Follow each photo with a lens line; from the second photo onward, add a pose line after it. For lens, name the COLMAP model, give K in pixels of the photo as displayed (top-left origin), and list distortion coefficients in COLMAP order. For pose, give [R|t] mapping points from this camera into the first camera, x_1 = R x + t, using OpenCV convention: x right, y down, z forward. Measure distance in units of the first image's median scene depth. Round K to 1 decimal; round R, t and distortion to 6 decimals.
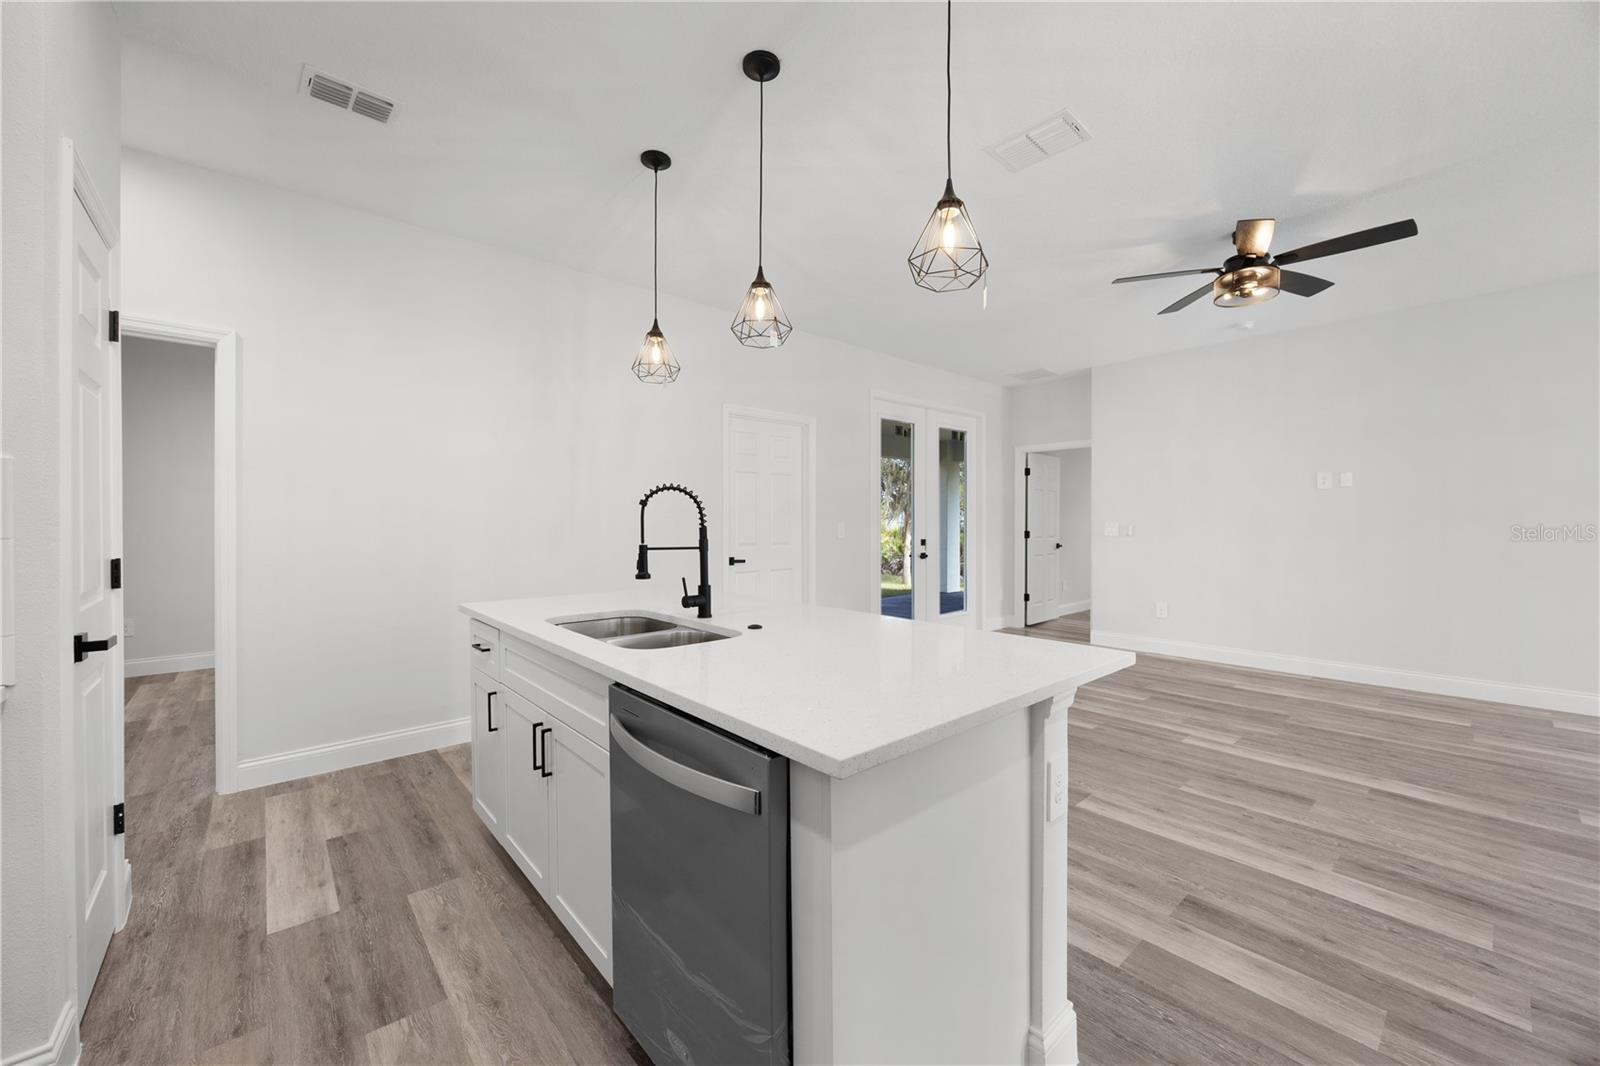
lens RADIAL K [[624.5, 0, 802.9], [0, 624.5, 533.2], [0, 0, 1]] dist [0.003462, -0.001279]
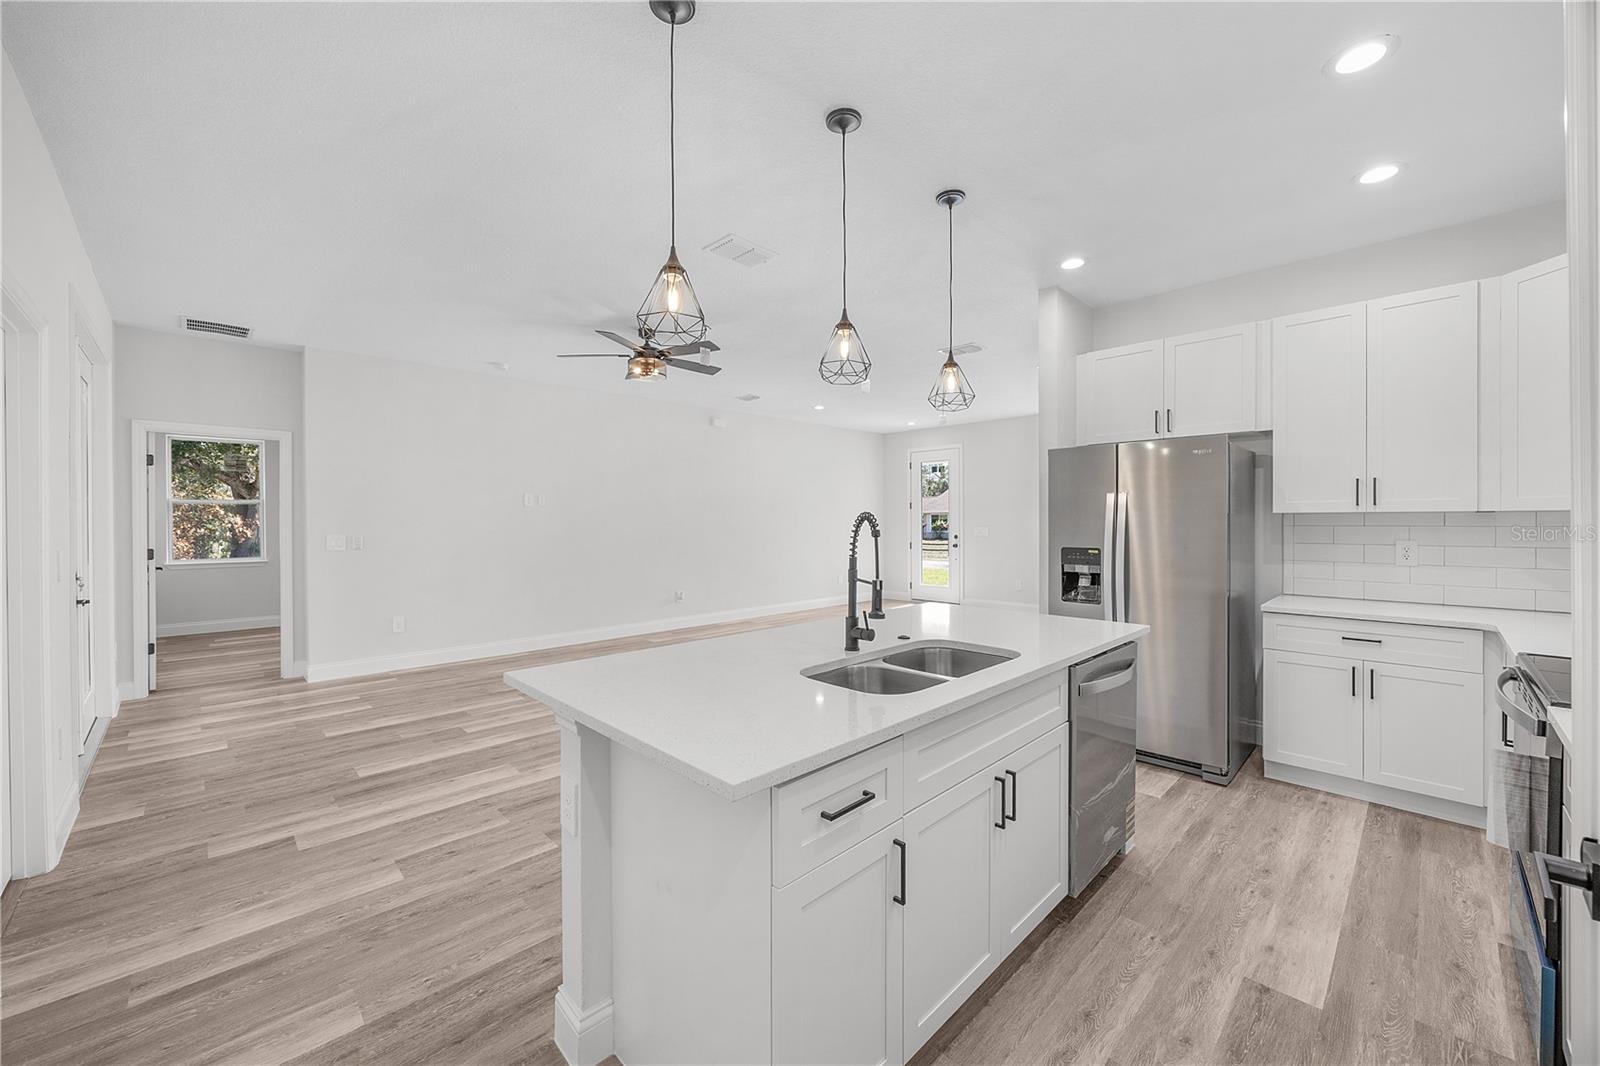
lens RADIAL K [[621.8, 0, 805.6], [0, 621.8, 526.6], [0, 0, 1]] dist [0.001767, -0.000073]
pose [[-0.055460, -0.010828, 0.998402, -0.795670], [0.019154, 0.999746, 0.011906, -0.051641], [-0.998277, 0.019784, -0.055238, 0.800452]]
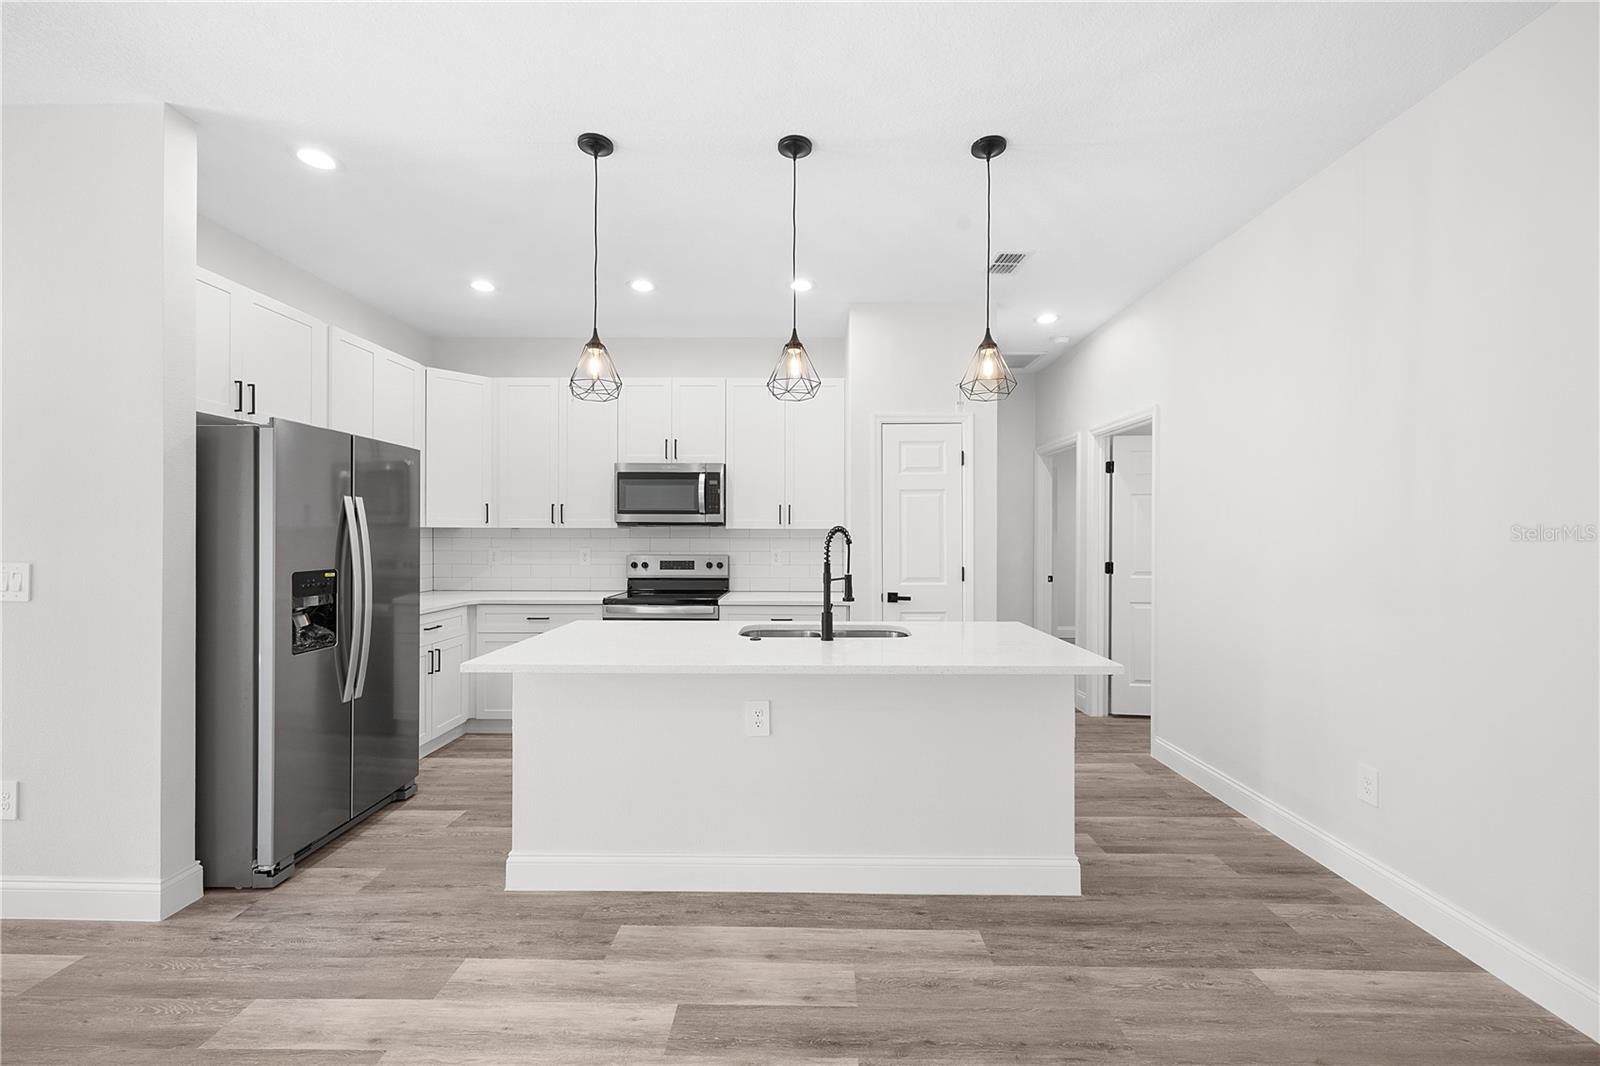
lens RADIAL K [[624.5, 0, 800.6], [0, 624.5, 533.2], [0, 0, 1]] dist [0.003462, -0.001279]
pose [[-0.686157, -0.004731, -0.727438, 0.522508], [-0.013496, 0.999890, 0.006227, -0.052076], [0.727328, 0.014090, -0.686146, 1.256723]]
